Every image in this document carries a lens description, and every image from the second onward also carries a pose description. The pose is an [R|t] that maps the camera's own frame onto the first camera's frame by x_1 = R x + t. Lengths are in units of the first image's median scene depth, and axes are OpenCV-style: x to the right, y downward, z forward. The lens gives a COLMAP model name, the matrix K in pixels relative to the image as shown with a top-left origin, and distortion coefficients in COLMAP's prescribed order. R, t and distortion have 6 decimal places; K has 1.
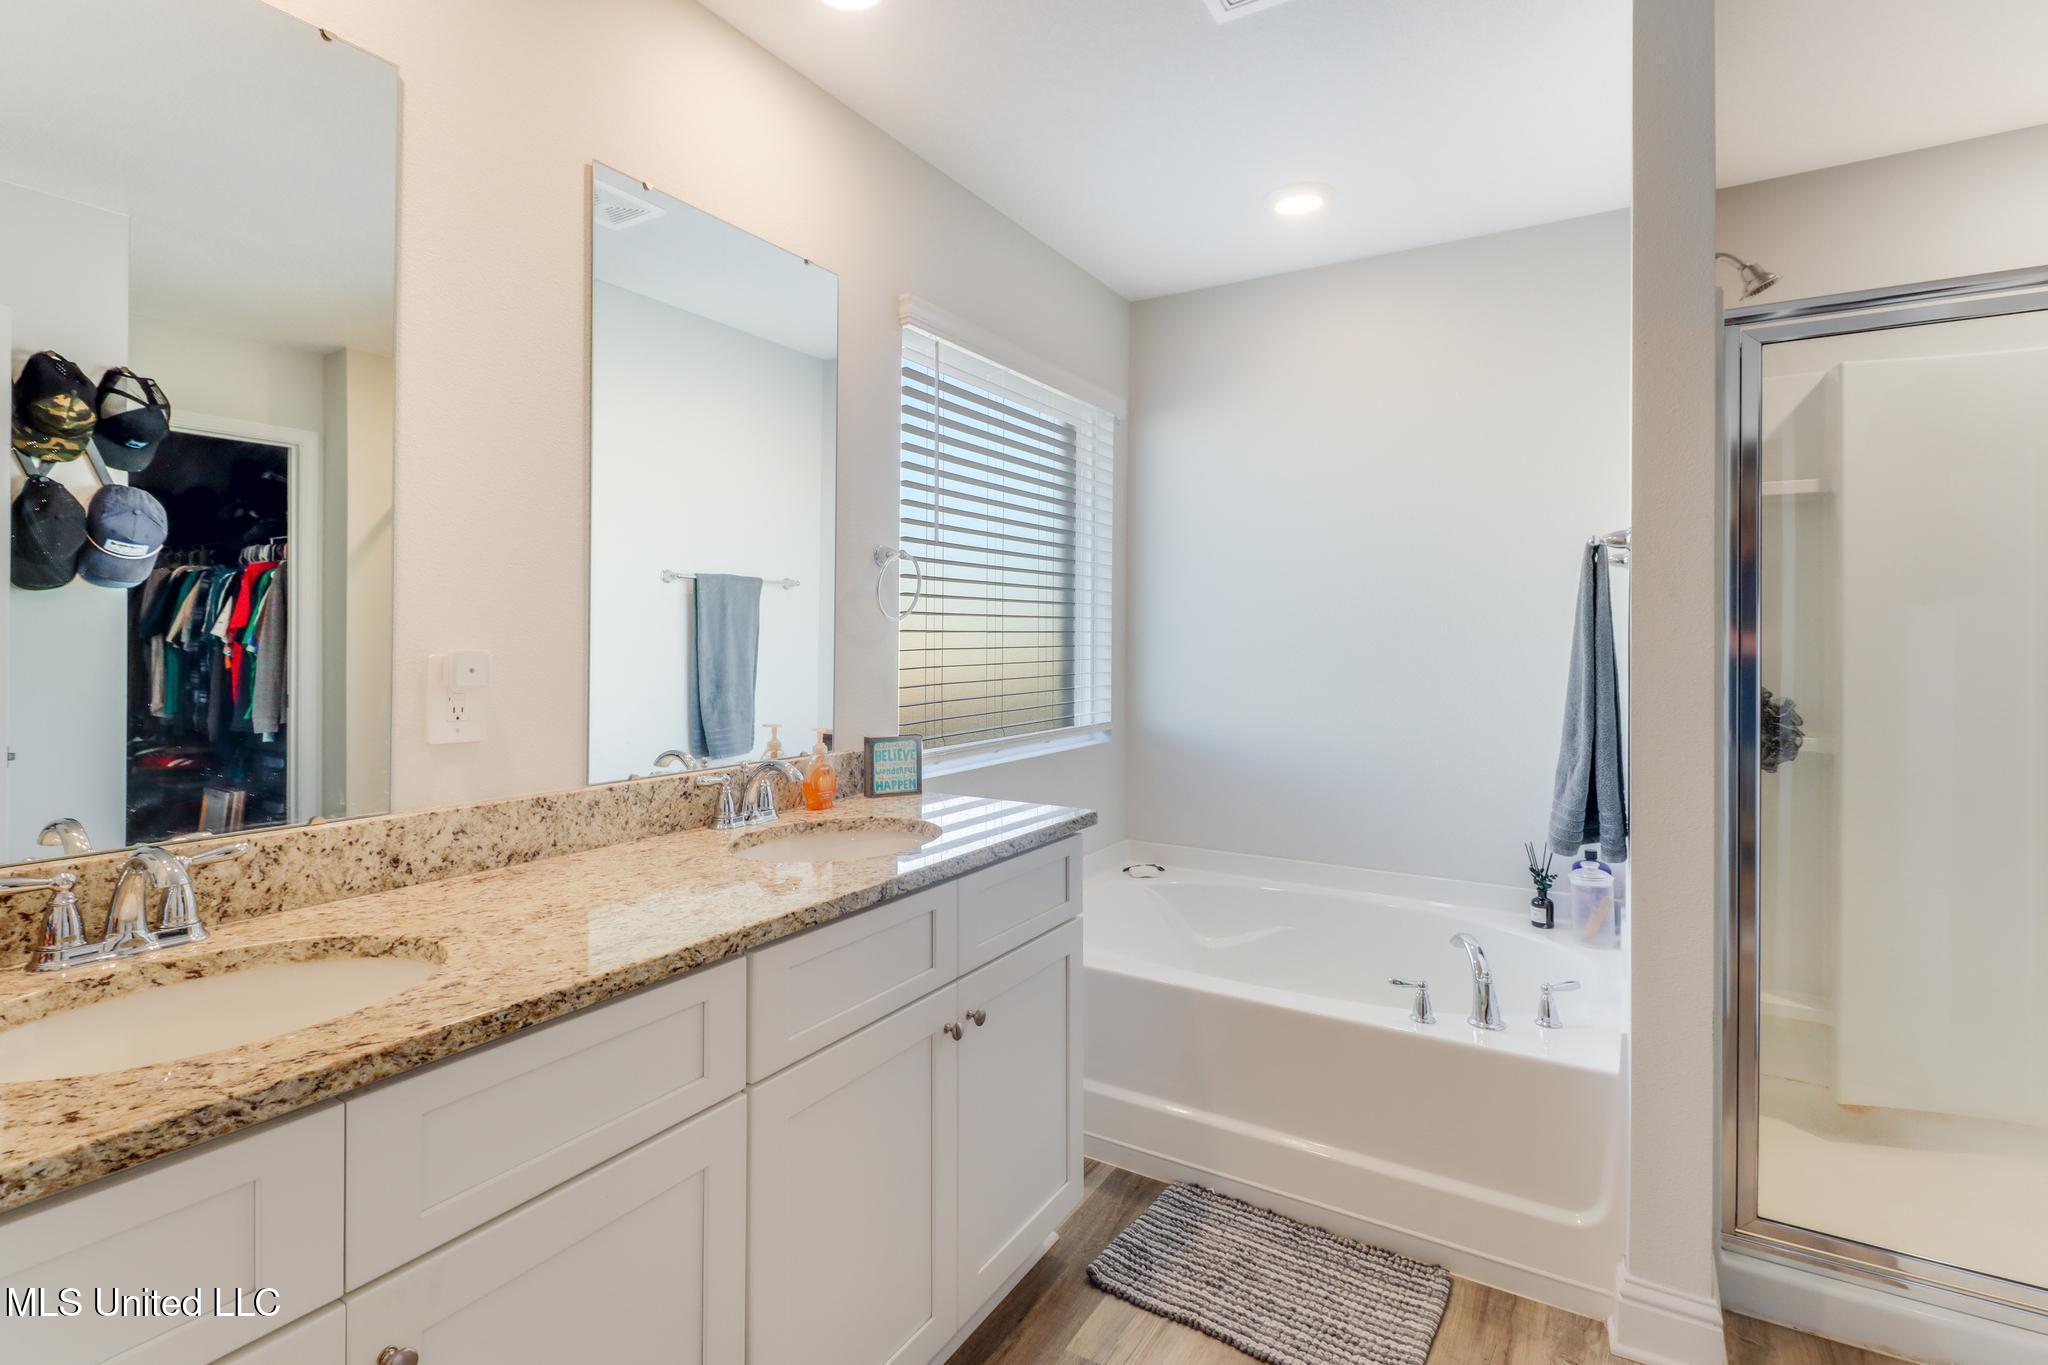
lens RADIAL K [[979.6, 0, 974.5], [0, 979.6, 626.8], [0, 0, 1]] dist [-0.002625, -0.001008]
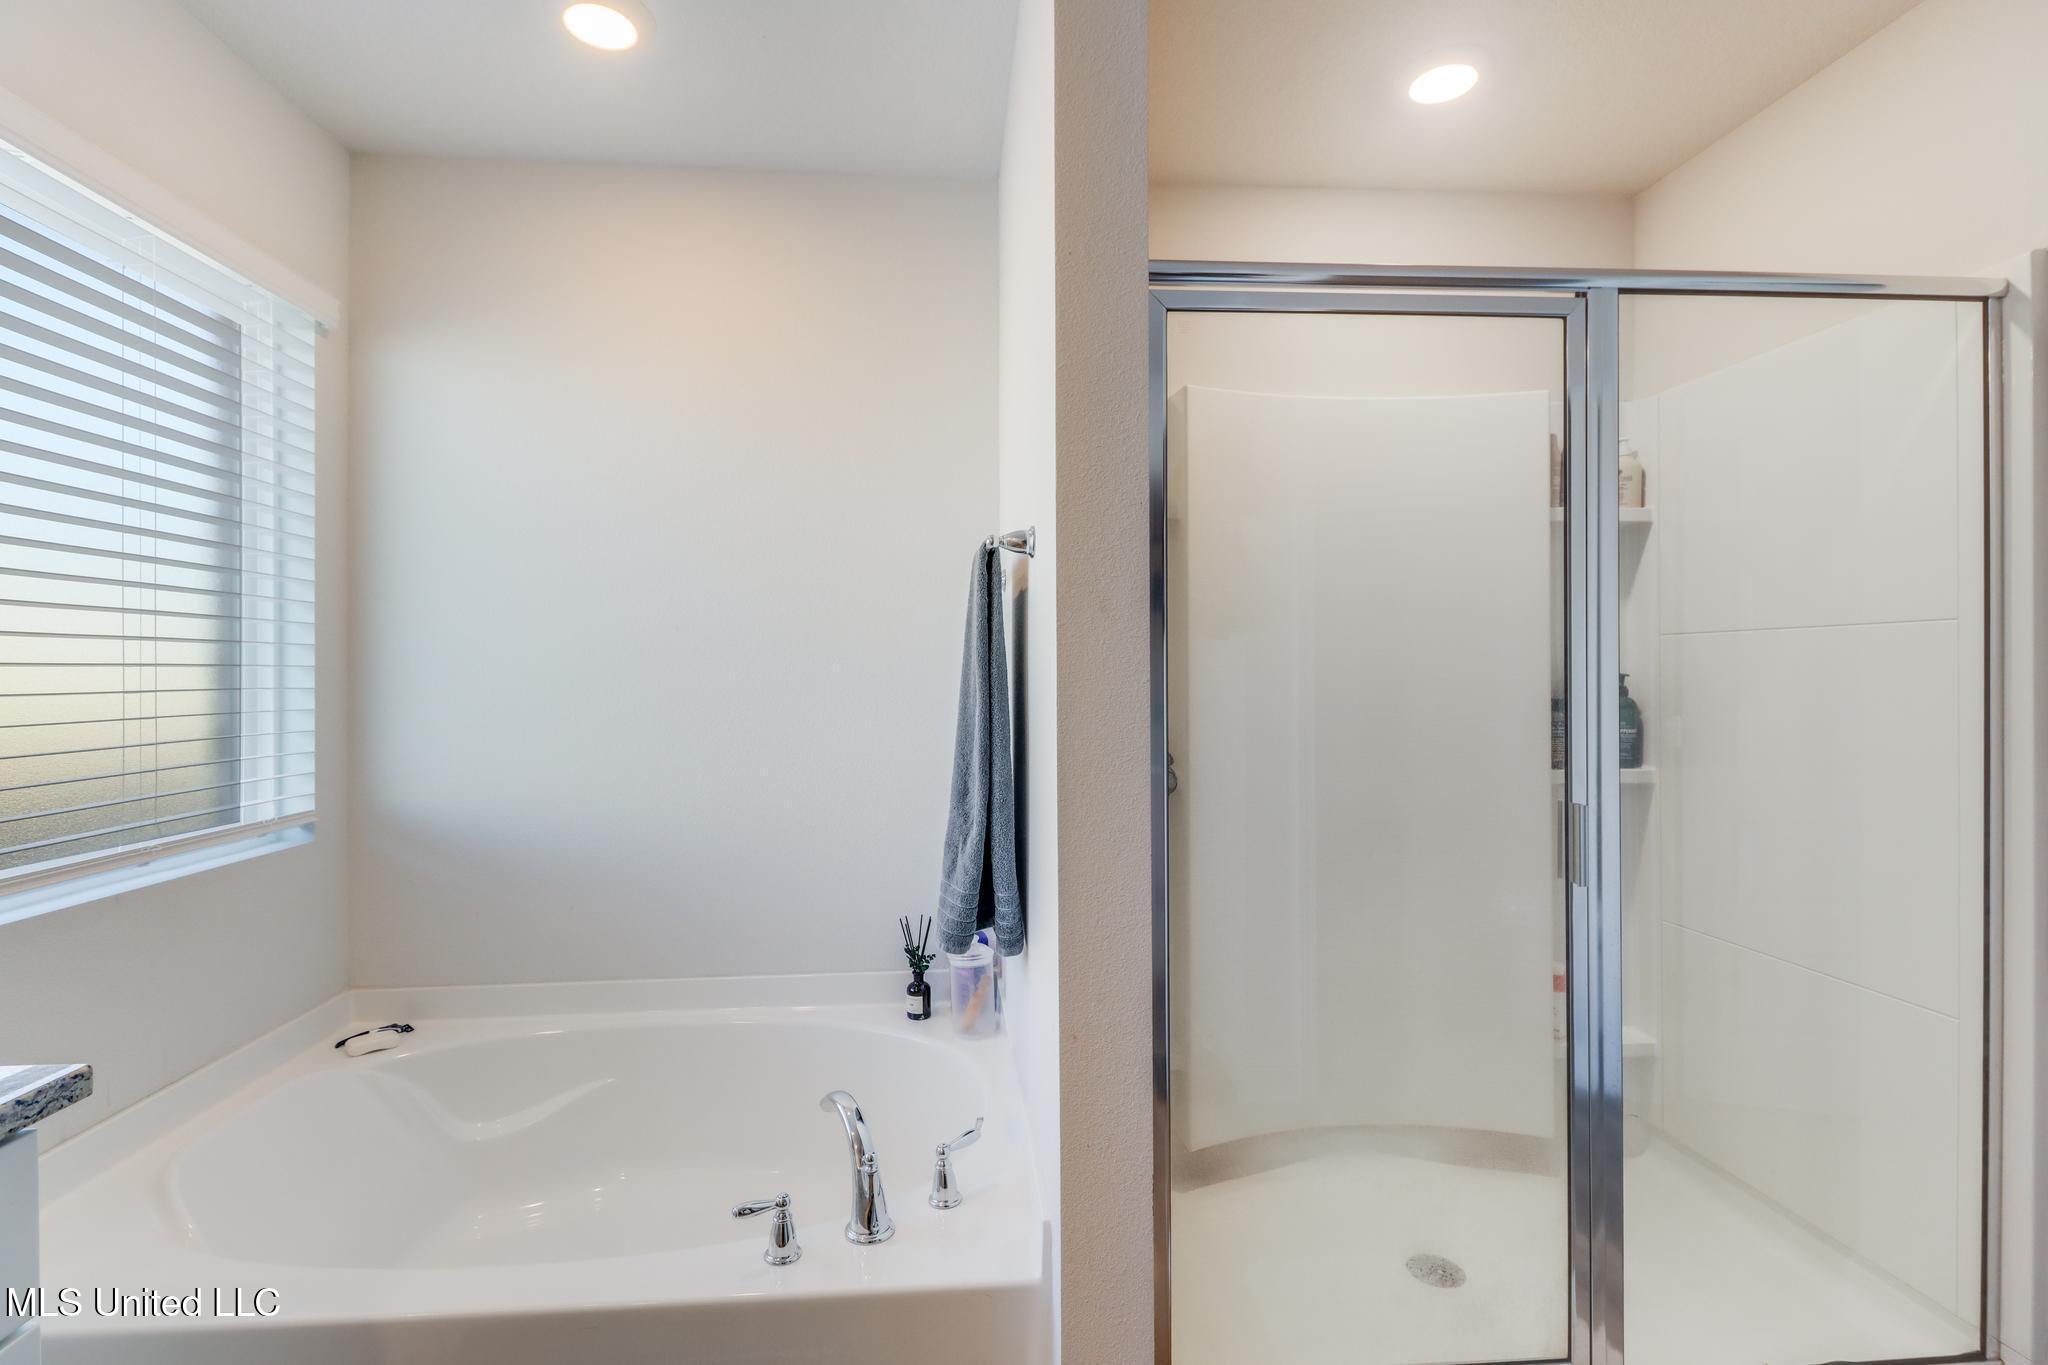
lens RADIAL K [[979.6, 0, 1019.4], [0, 979.6, 671.2], [0, 0, 1]] dist [-0.002625, -0.001008]
pose [[0.787517, -0.007144, 0.616252, 0.138415], [0.001364, 0.999951, 0.009849, 0.004409], [-0.616292, -0.006915, 0.787488, 0.296935]]
